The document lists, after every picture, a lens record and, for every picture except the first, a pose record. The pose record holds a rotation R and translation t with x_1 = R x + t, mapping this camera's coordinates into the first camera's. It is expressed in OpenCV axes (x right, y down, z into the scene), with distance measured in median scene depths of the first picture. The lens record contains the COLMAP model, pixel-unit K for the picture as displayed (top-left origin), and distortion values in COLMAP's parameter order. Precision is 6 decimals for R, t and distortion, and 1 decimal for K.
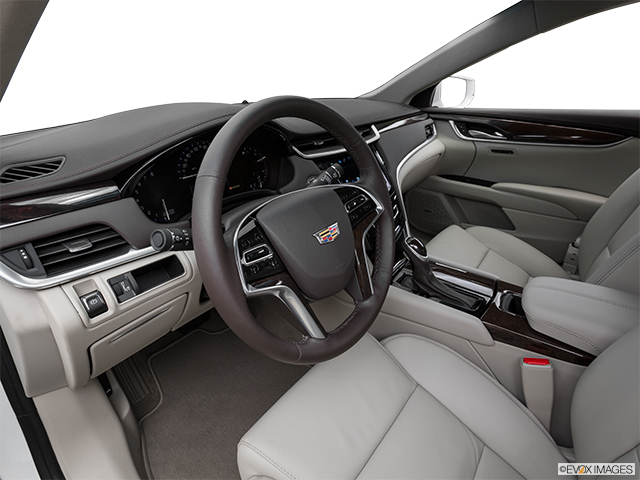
lens RADIAL K [[326.0, 0, 320.0], [0, 326.0, 240.0], [0, 0, 1]] dist [-0.066772, 0.000221]
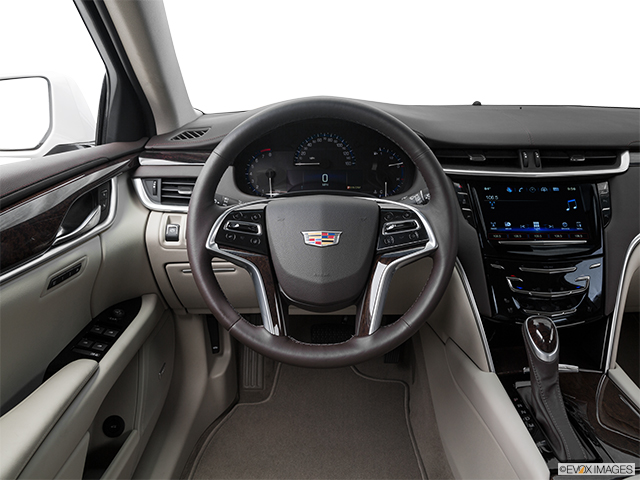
lens RADIAL K [[536.1, 0, 320.0], [0, 536.1, 240.0], [0, 0, 1]] dist [-0.103413, 0.064522]
pose [[0.605402, 0.236796, -0.759879, 0.448062], [-0.352385, 0.935792, 0.010866, -0.003859], [0.713662, 0.261191, 0.649974, -0.005519]]
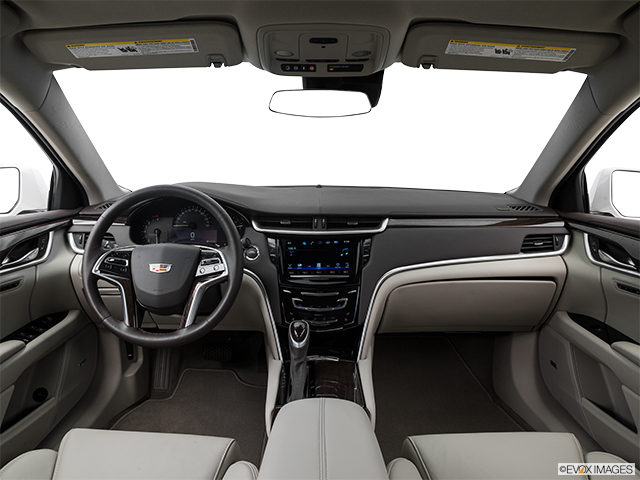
lens RADIAL K [[487.6, 0, 320.0], [0, 487.6, 240.0], [0, 0, 1]] dist [-0.129905, 0.062863]
pose [[0.616182, 0.143263, -0.774465, 0.843224], [-0.362738, 0.924441, -0.117597, -0.048866], [0.699100, 0.353389, 0.621591, 0.019306]]
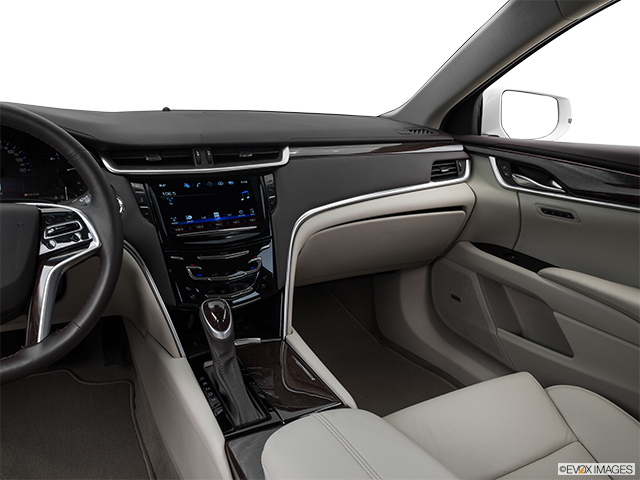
lens RADIAL K [[487.6, 0, 320.0], [0, 487.6, 240.0], [0, 0, 1]] dist [-0.129905, 0.062863]
pose [[0.906739, 0.153365, -0.392815, 0.507572], [-0.219864, 0.966824, -0.130042, -0.025885], [0.359839, 0.204280, 0.910377, 0.073772]]
